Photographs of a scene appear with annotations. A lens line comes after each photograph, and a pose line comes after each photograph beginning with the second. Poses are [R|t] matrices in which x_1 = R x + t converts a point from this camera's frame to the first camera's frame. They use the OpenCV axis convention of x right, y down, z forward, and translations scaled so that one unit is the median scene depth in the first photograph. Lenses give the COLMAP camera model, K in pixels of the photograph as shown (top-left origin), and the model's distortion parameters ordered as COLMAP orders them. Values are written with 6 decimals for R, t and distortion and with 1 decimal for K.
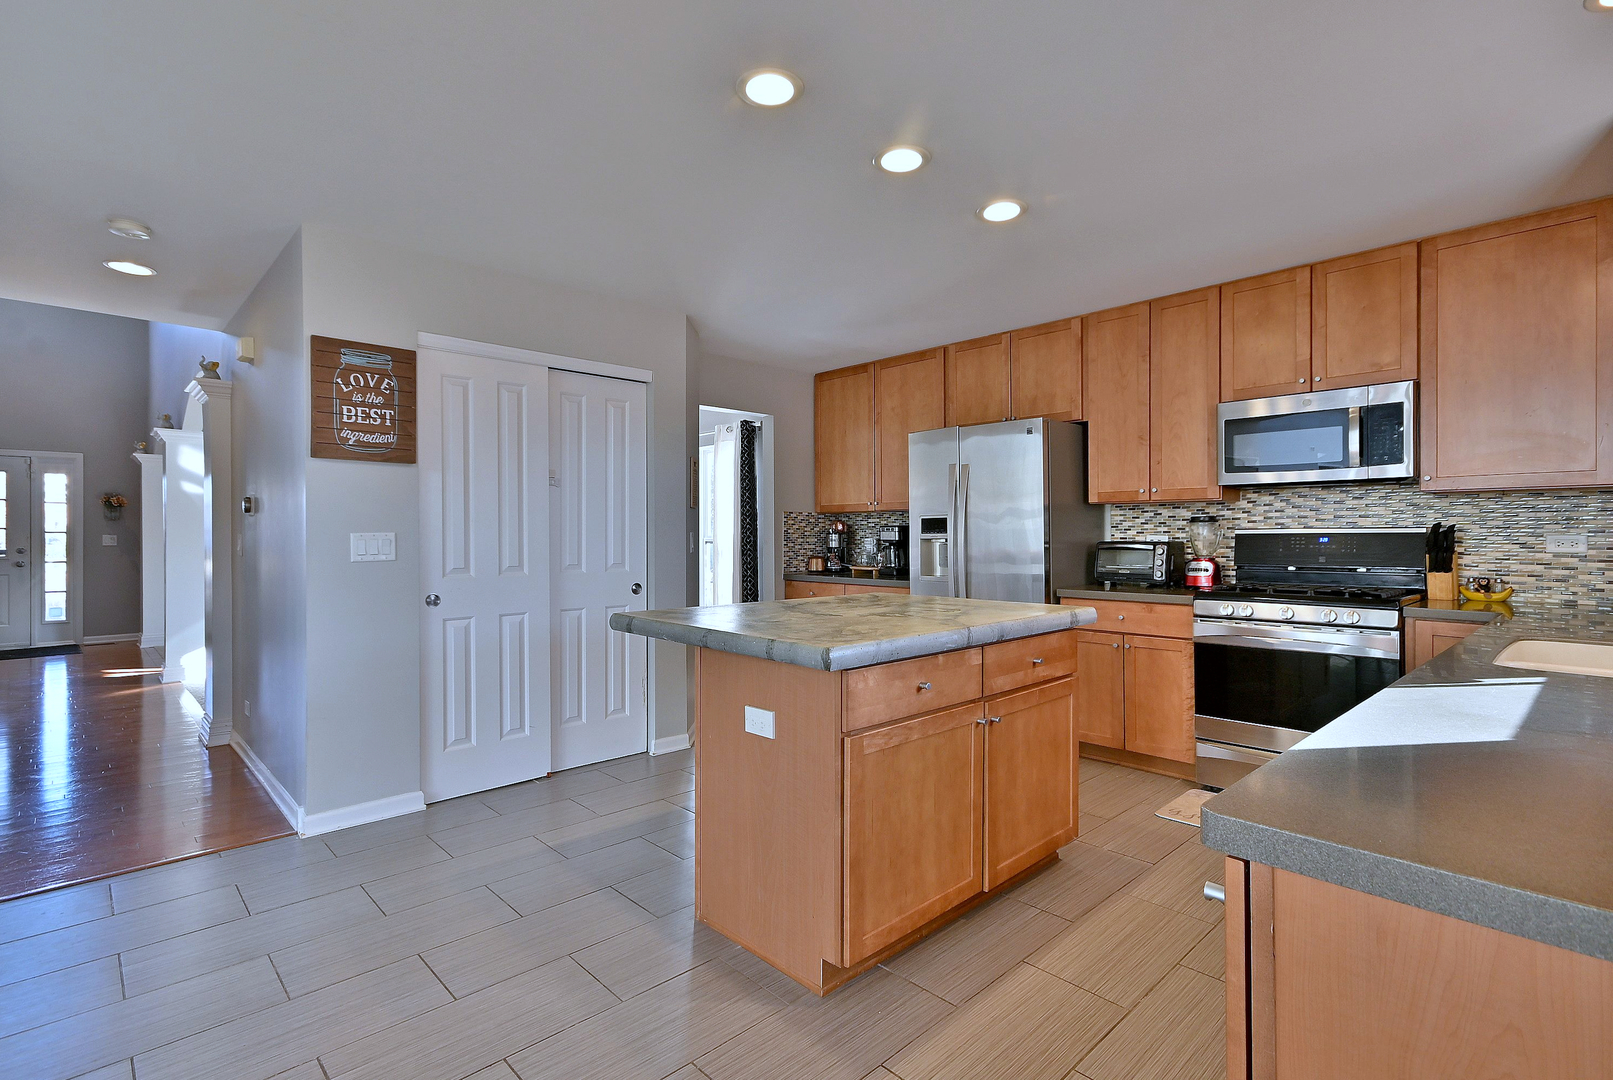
lens RADIAL K [[760.4, 0, 806.0], [0, 760.4, 533.5], [0, 0, 1]] dist [0.008792, -0.000173]
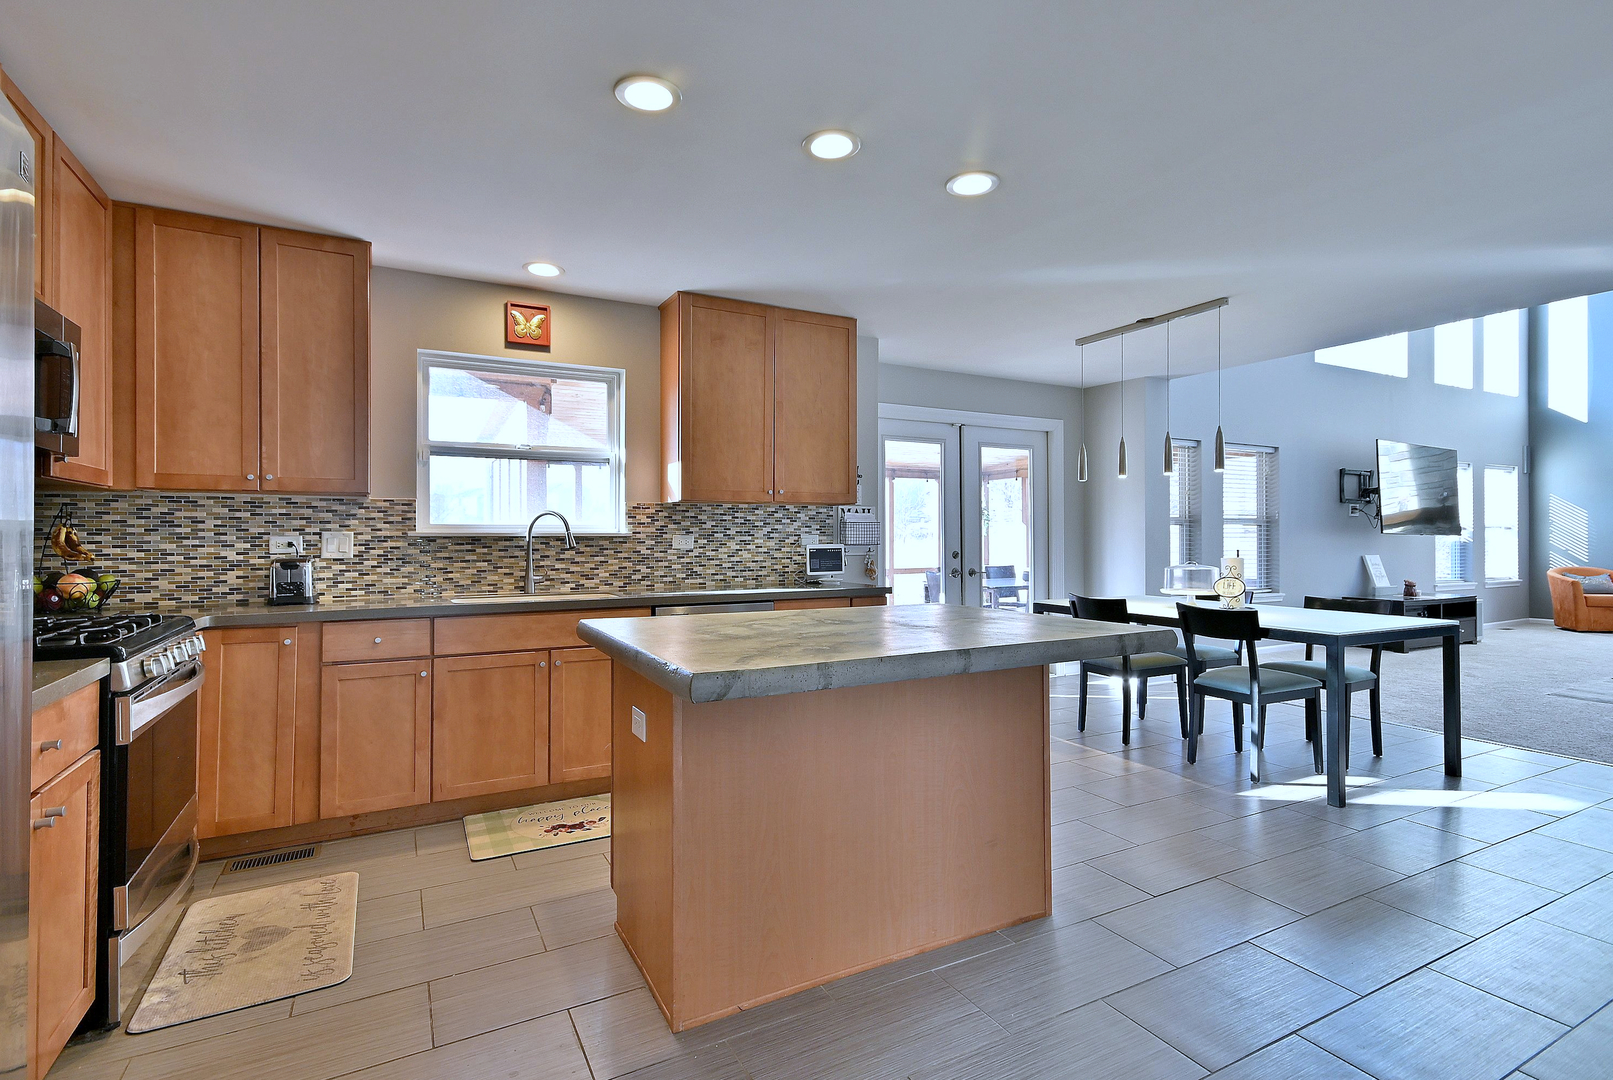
lens RADIAL K [[790.9, 0, 798.8], [0, 790.9, 529.5], [0, 0, 1]] dist [0.017585, -0.000408]
pose [[-0.960623, 0.005561, 0.277800, -0.071884], [0.003130, 0.999953, -0.009193, 0.004055], [-0.277838, -0.007962, -0.960595, 1.319589]]
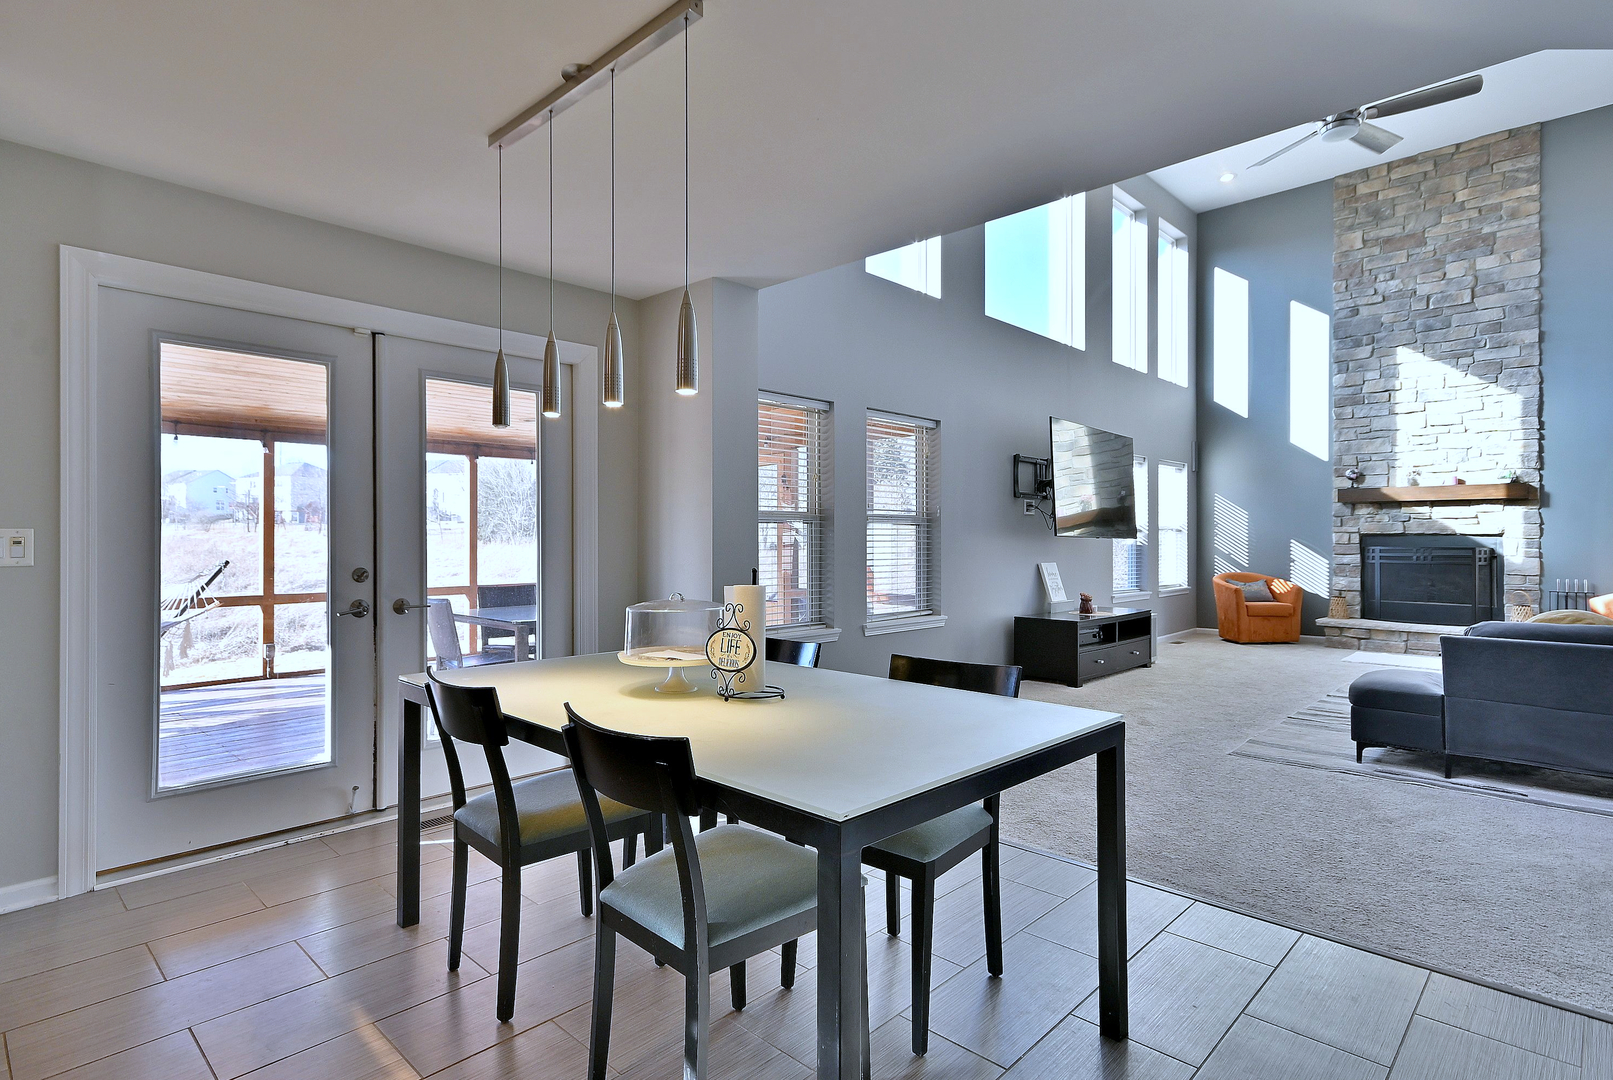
lens RADIAL K [[838.6, 0, 816.1], [0, 838.6, 532.4], [0, 0, 1]] dist [0.031530, -0.011548]
pose [[-0.999061, 0.001994, -0.043277, -0.382178], [0.002305, 0.999972, -0.007135, 0.002906], [0.043261, -0.007228, -0.999038, 0.619911]]
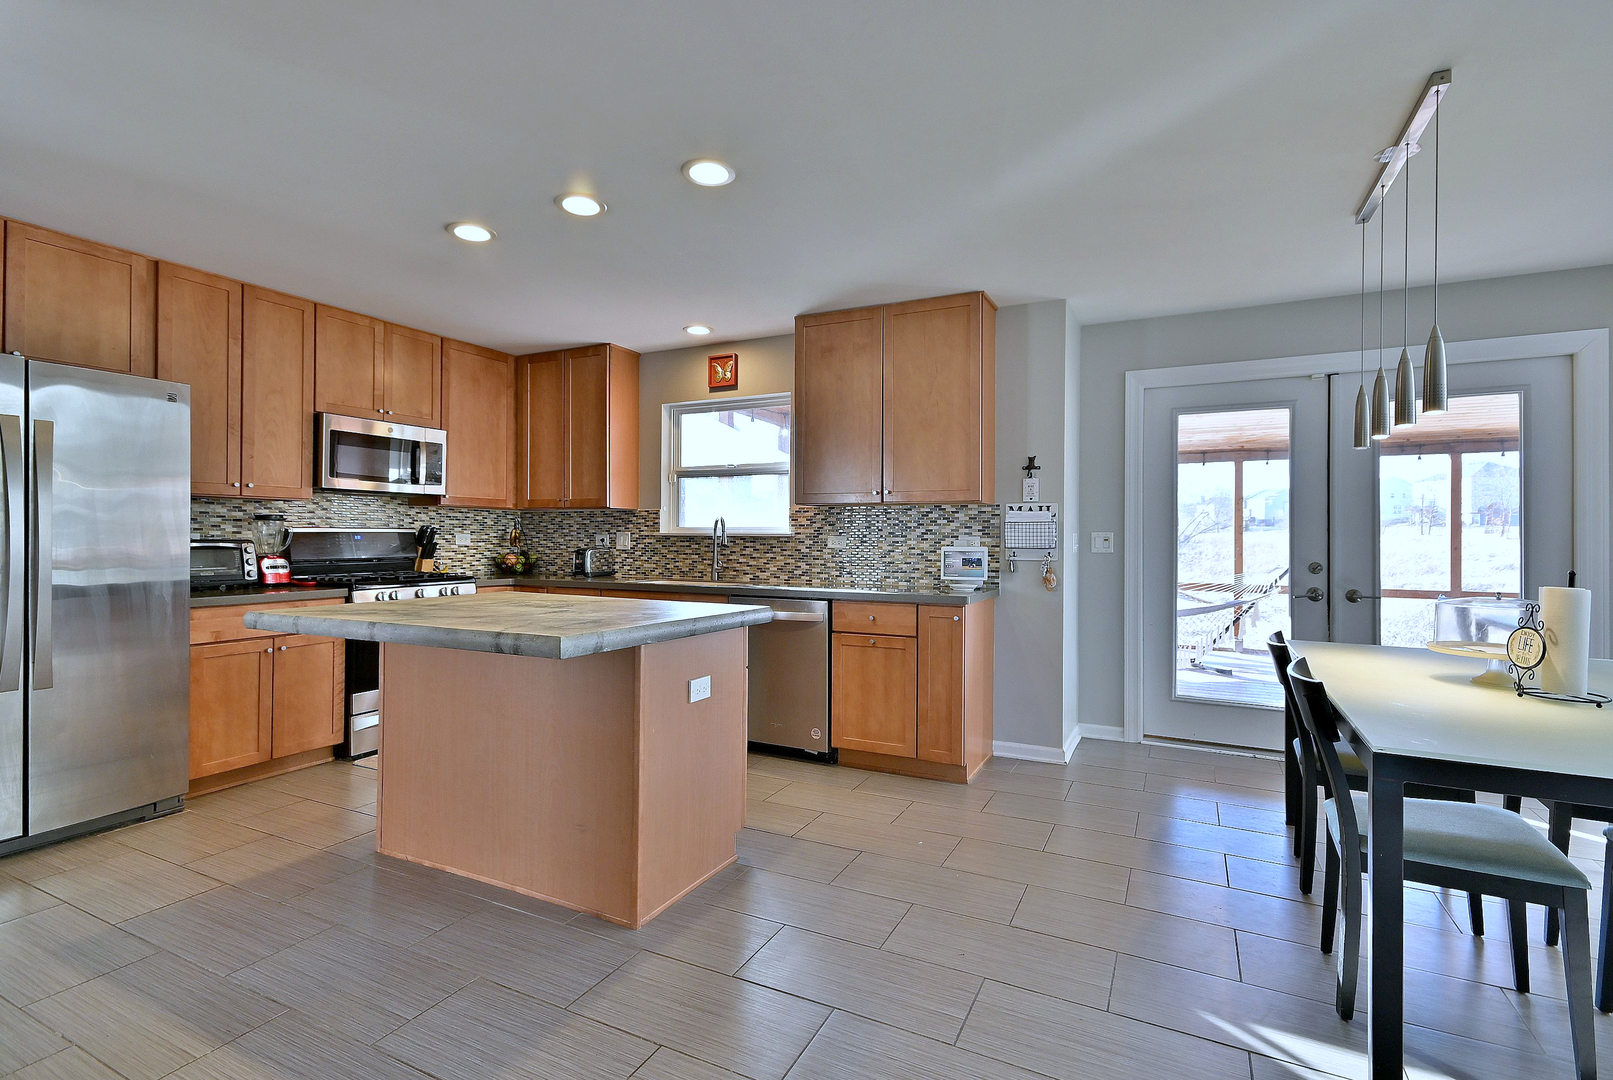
lens RADIAL K [[755.4, 0, 782.6], [0, 755.4, 531.8], [0, 0, 1]] dist [0.011260, 0.000182]
pose [[-0.309647, 0.005878, 0.950833, -0.695960], [-0.006391, 0.999945, -0.008263, 0.005020], [-0.950830, -0.008636, -0.309593, 0.707371]]
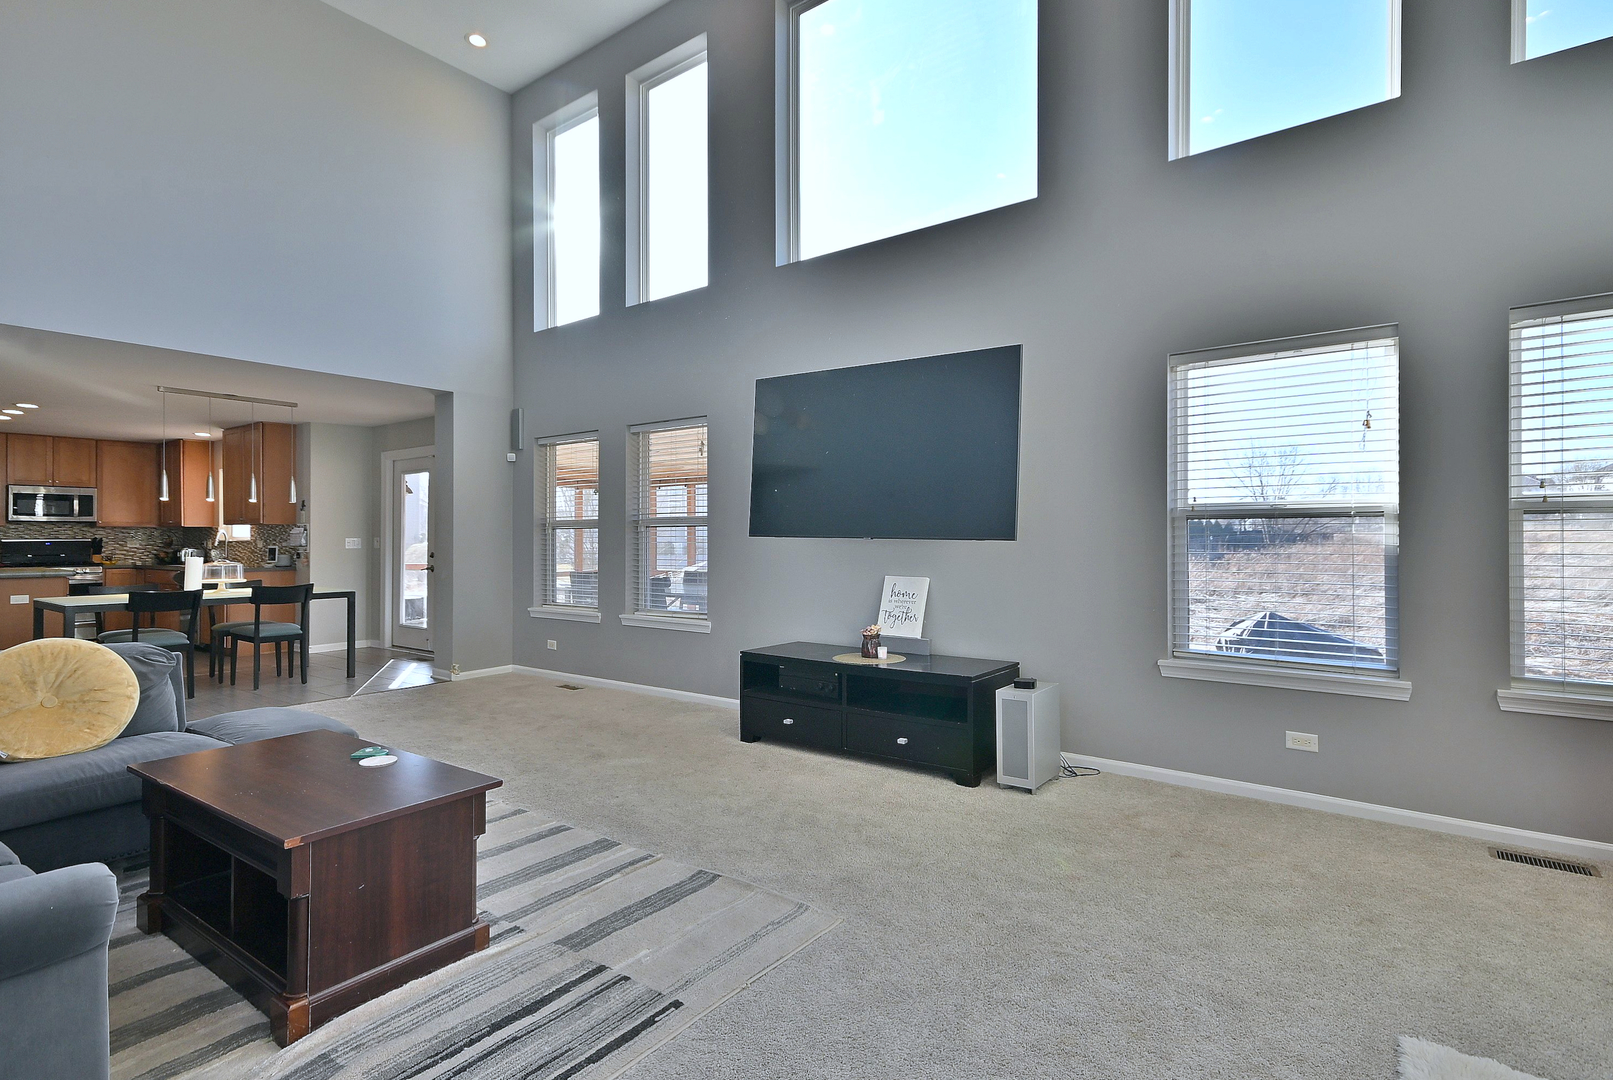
lens RADIAL K [[790.9, 0, 798.8], [0, 790.9, 529.5], [0, 0, 1]] dist [0.017585, -0.000408]
pose [[-0.158985, 0.014290, 0.987178, -2.244775], [0.003085, 0.999898, -0.013977, 0.006543], [-0.987276, 0.000824, -0.159013, -0.980311]]
